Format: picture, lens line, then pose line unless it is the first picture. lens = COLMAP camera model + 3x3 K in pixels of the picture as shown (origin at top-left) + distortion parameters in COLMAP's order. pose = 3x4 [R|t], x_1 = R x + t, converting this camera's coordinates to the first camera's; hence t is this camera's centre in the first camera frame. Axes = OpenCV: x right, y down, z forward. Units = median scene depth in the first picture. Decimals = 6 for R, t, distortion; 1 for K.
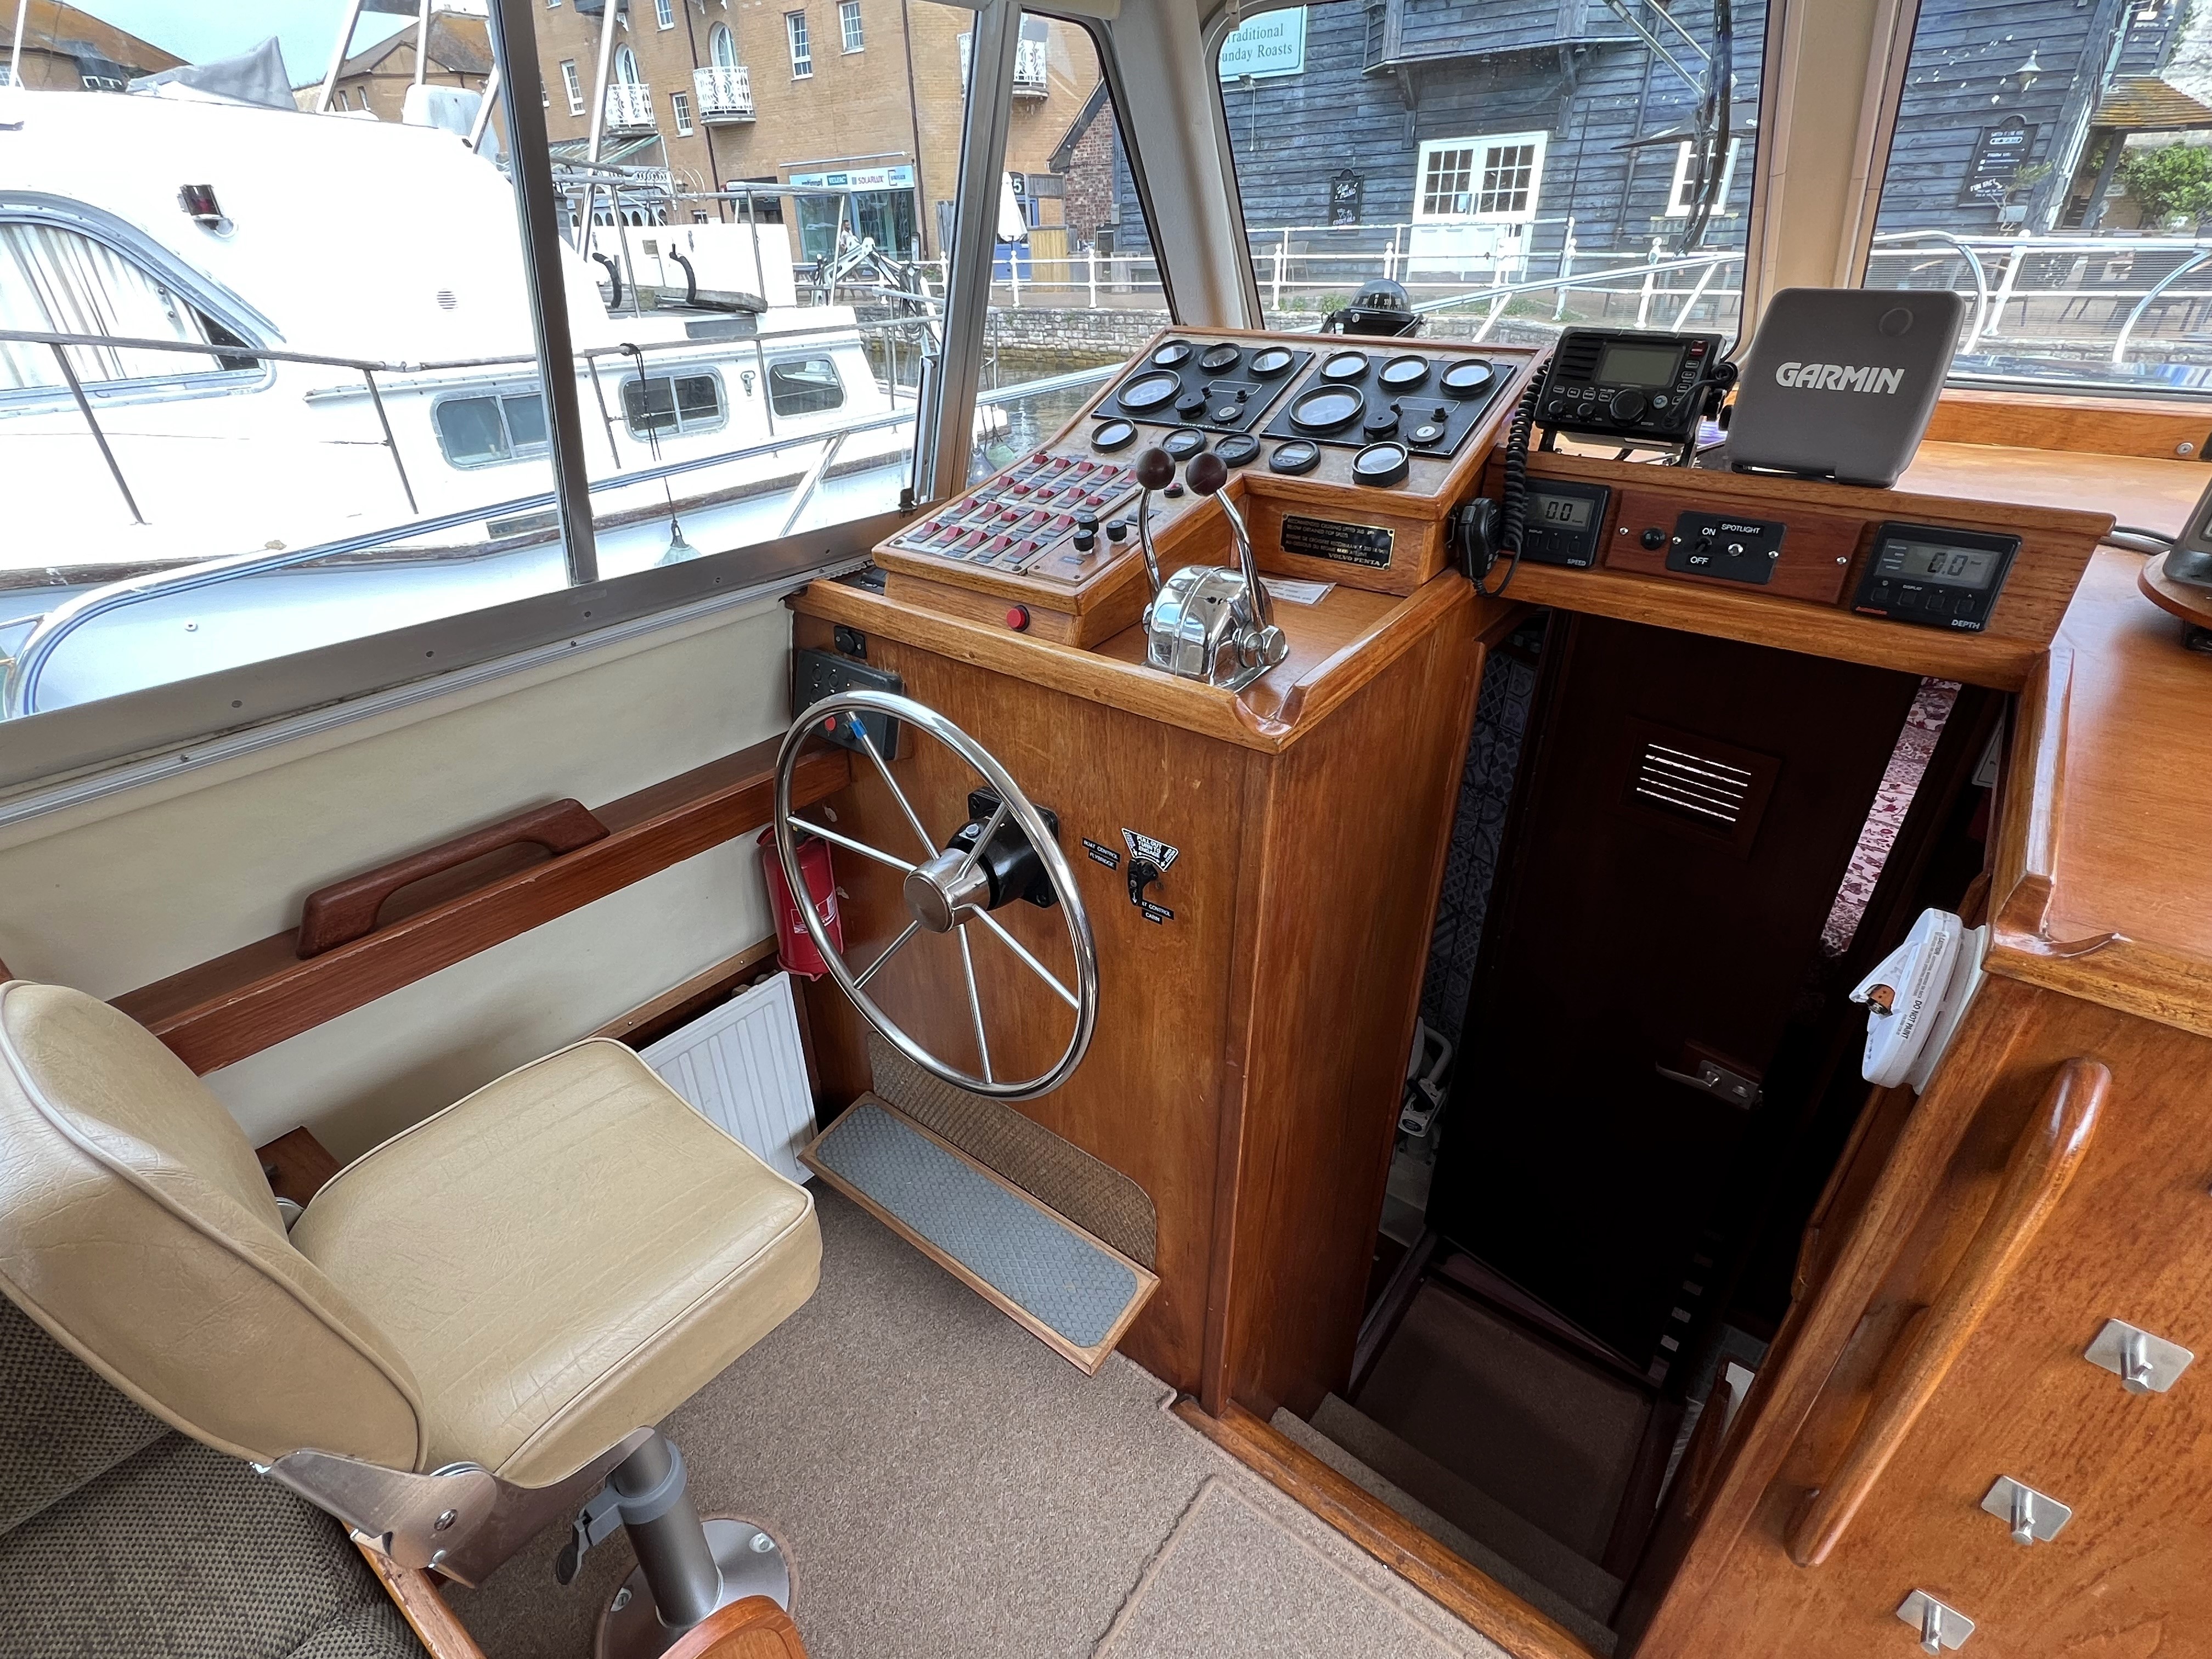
lens RADIAL K [[1078.6, 0, 1111.7], [0, 1078.6, 835.1], [0, 0, 1]] dist [0.017607, -0.001430]
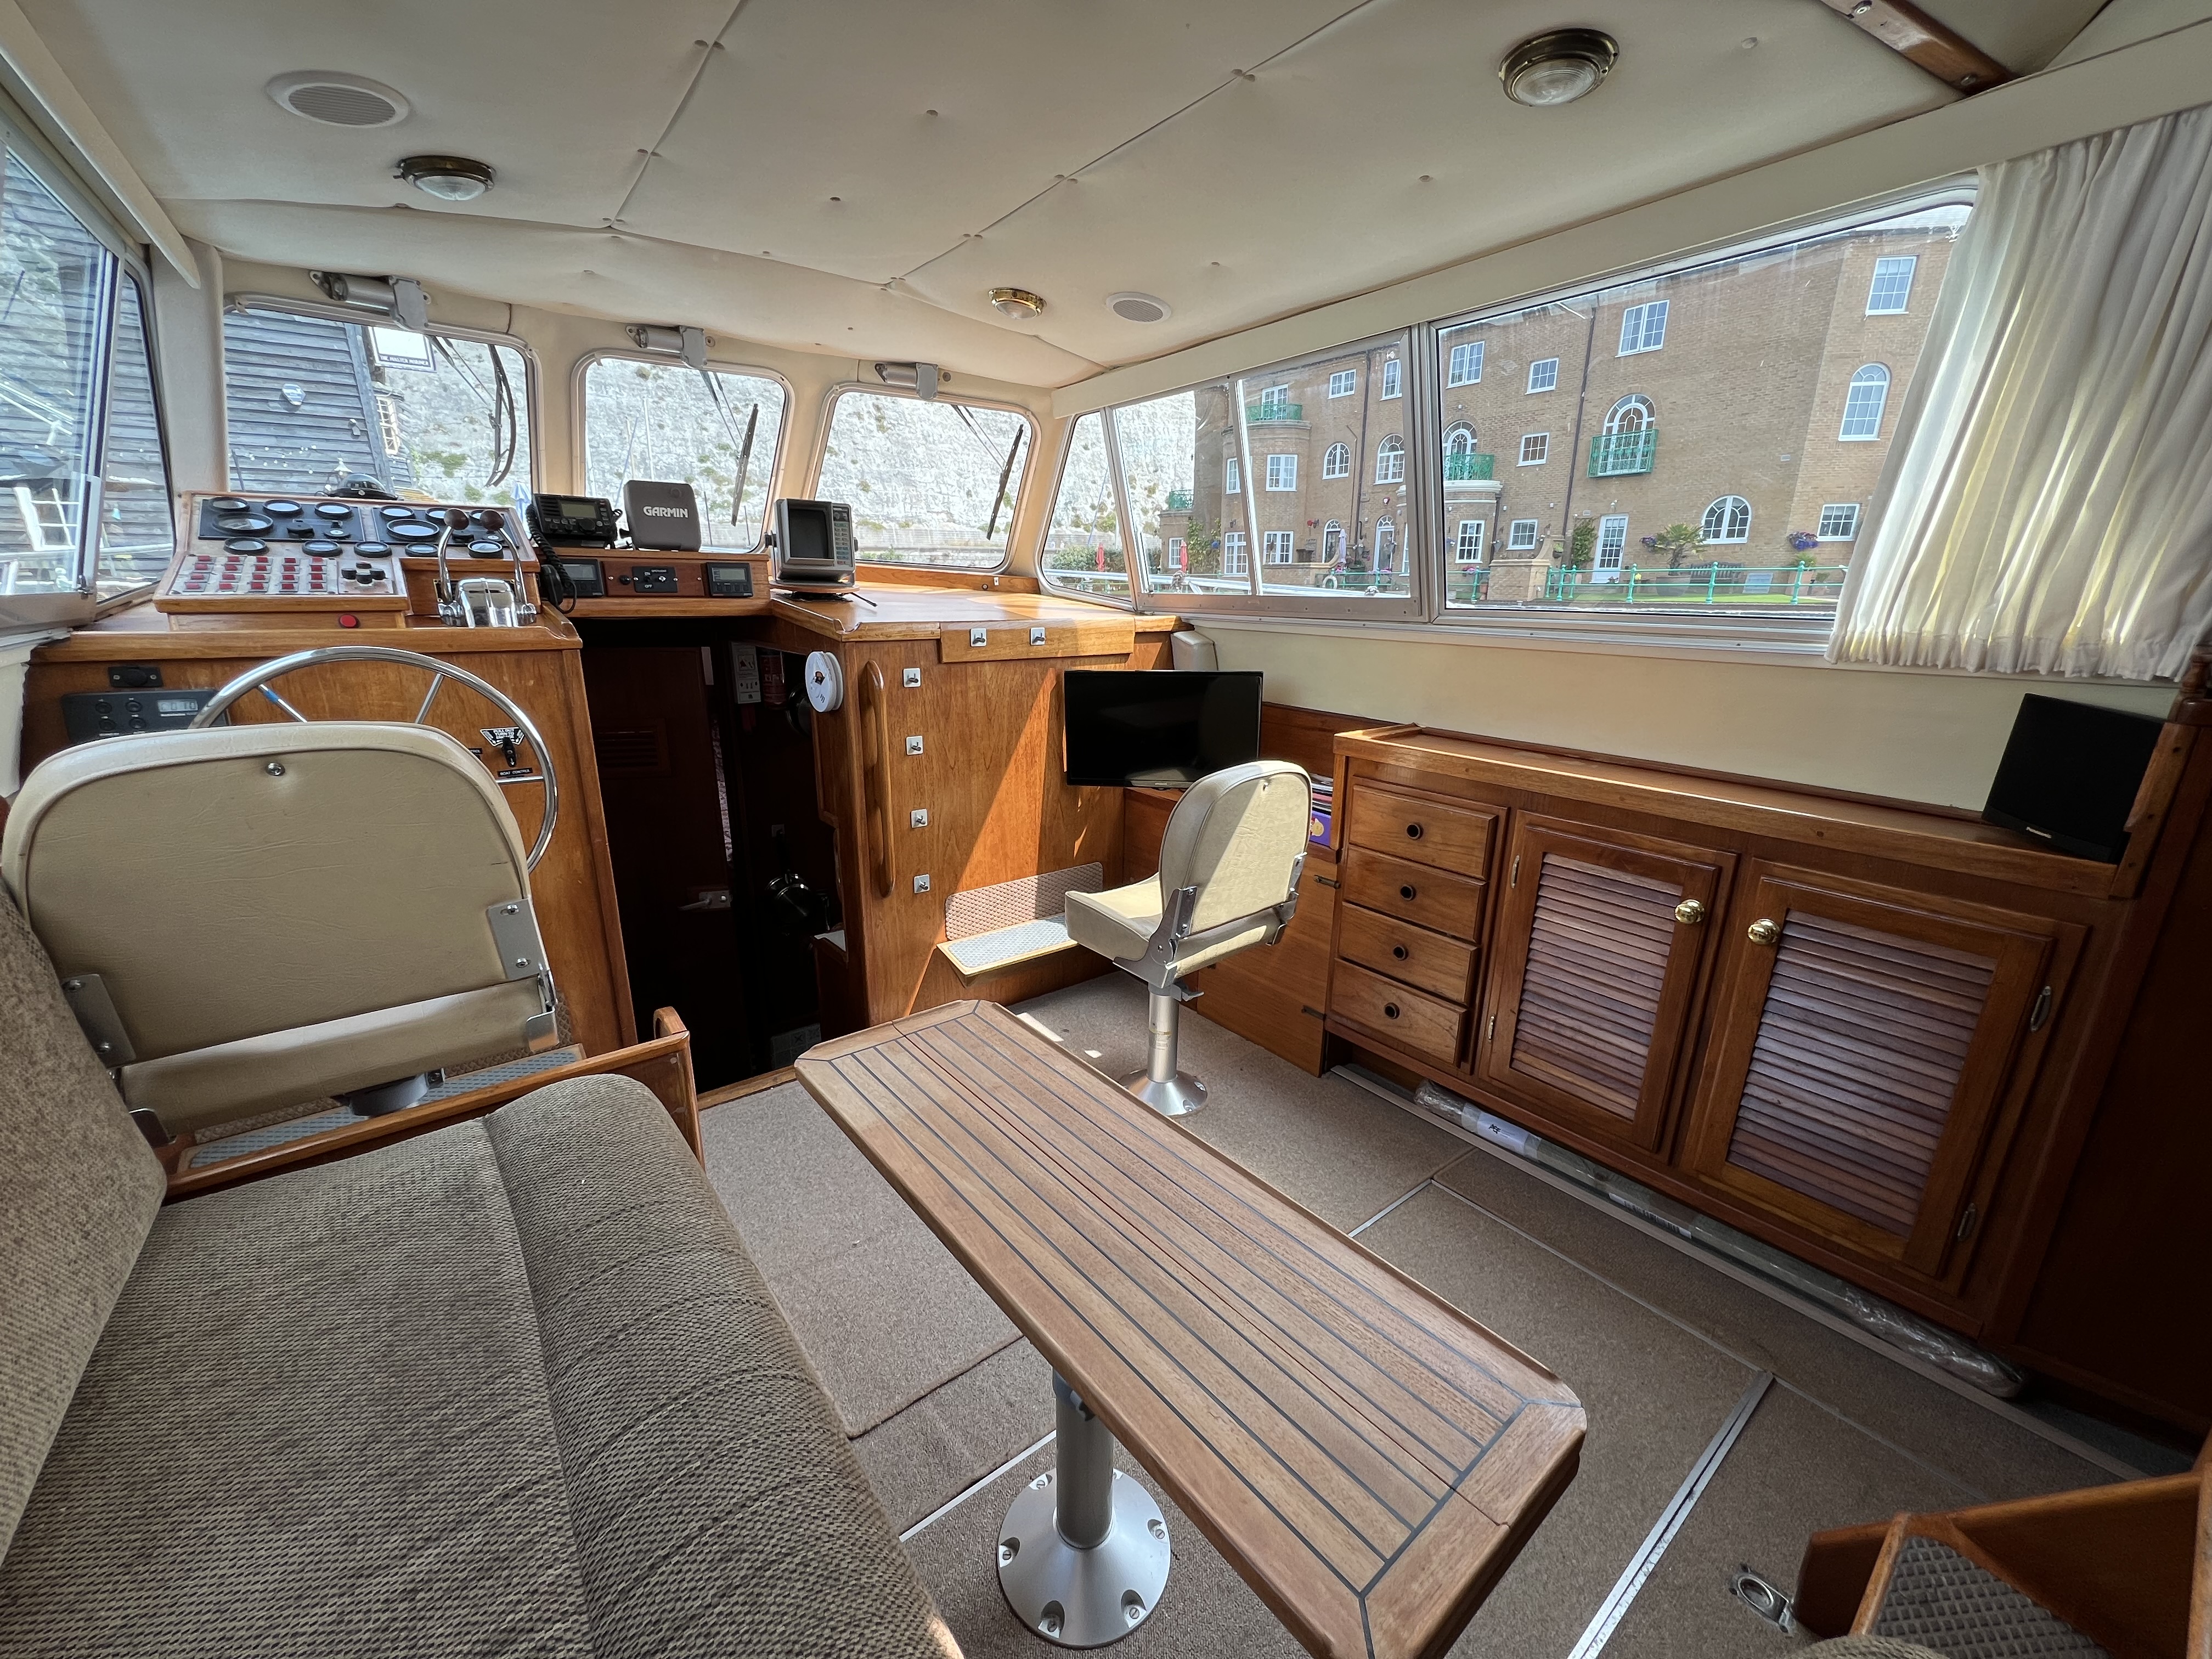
lens RADIAL K [[888.5, 0, 1103.1], [0, 888.5, 820.9], [0, 0, 1]] dist [0.000679, 0.004927]
pose [[0.231554, -0.247575, 0.940792, -0.325589], [0.475283, 0.872592, 0.112647, 0.123411], [-0.848816, 0.421059, 0.319721, -0.066181]]
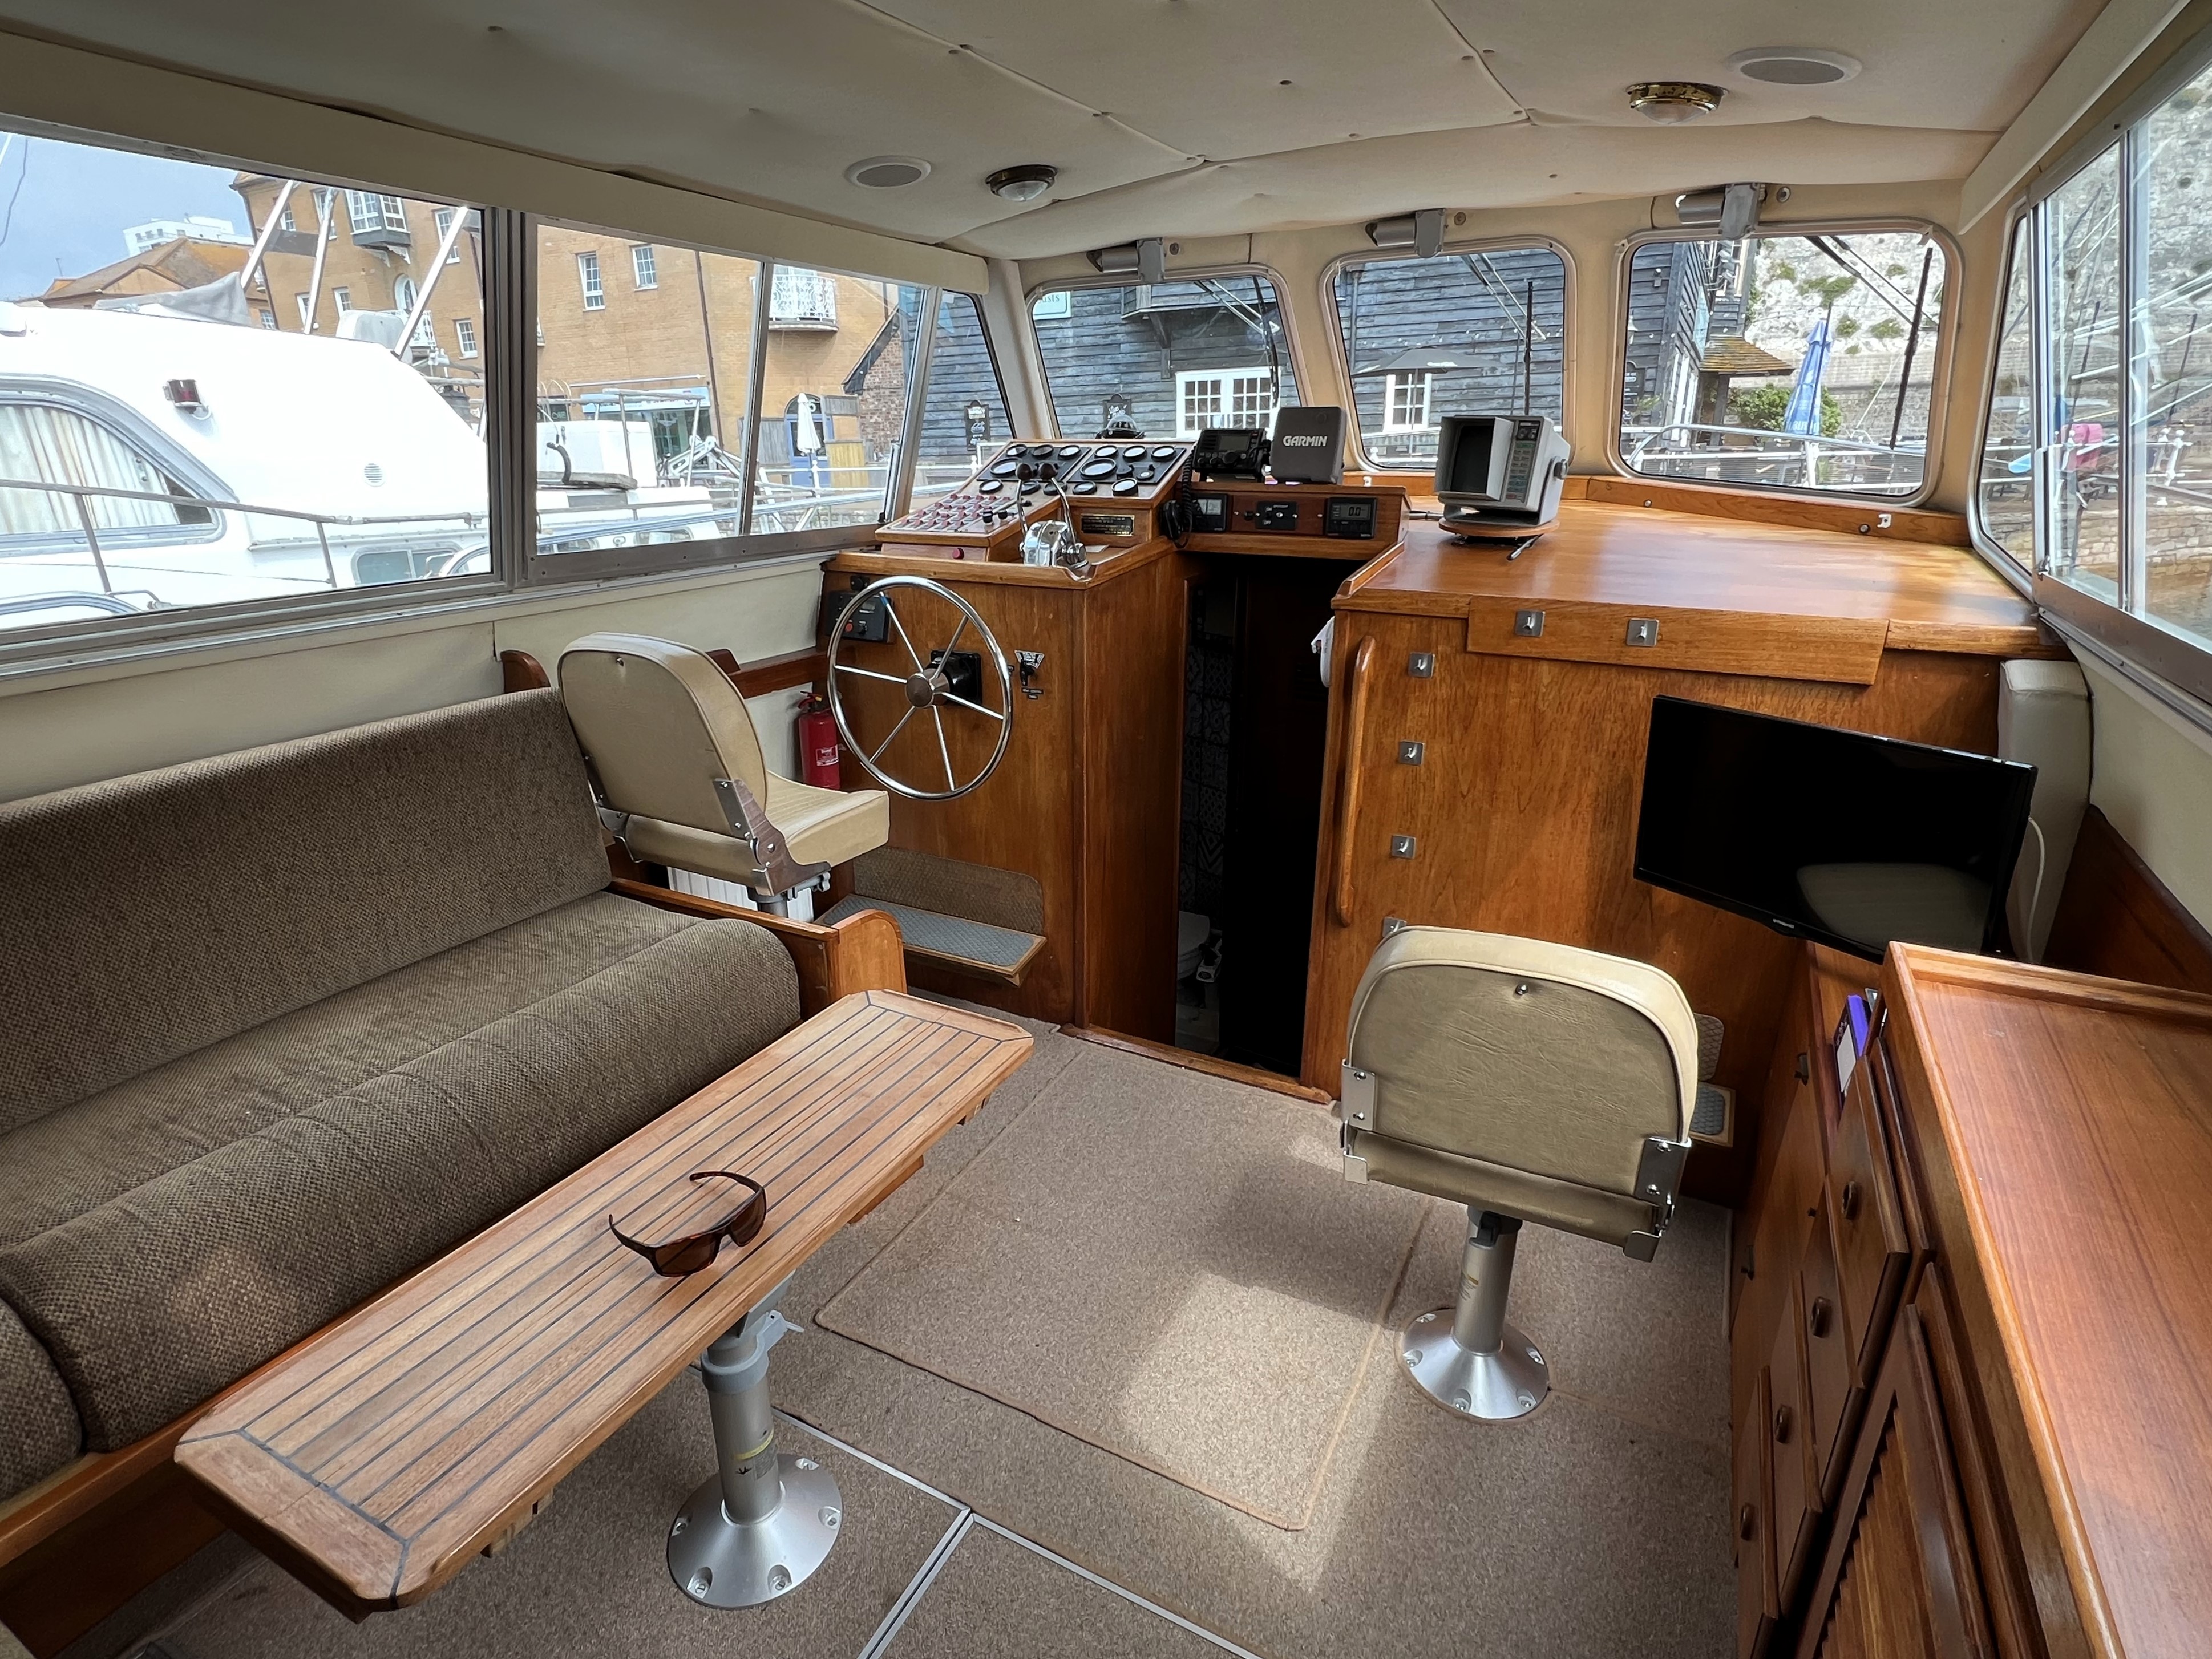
lens RADIAL K [[1123.8, 0, 1106.0], [0, 1123.8, 829.5], [0, 0, 1]] dist [0.020901, 0.001253]
pose [[0.985114, -0.053817, 0.163259, -0.053680], [0.082698, 0.980976, -0.175634, 0.205653], [-0.150701, 0.186521, 0.970824, -0.295897]]
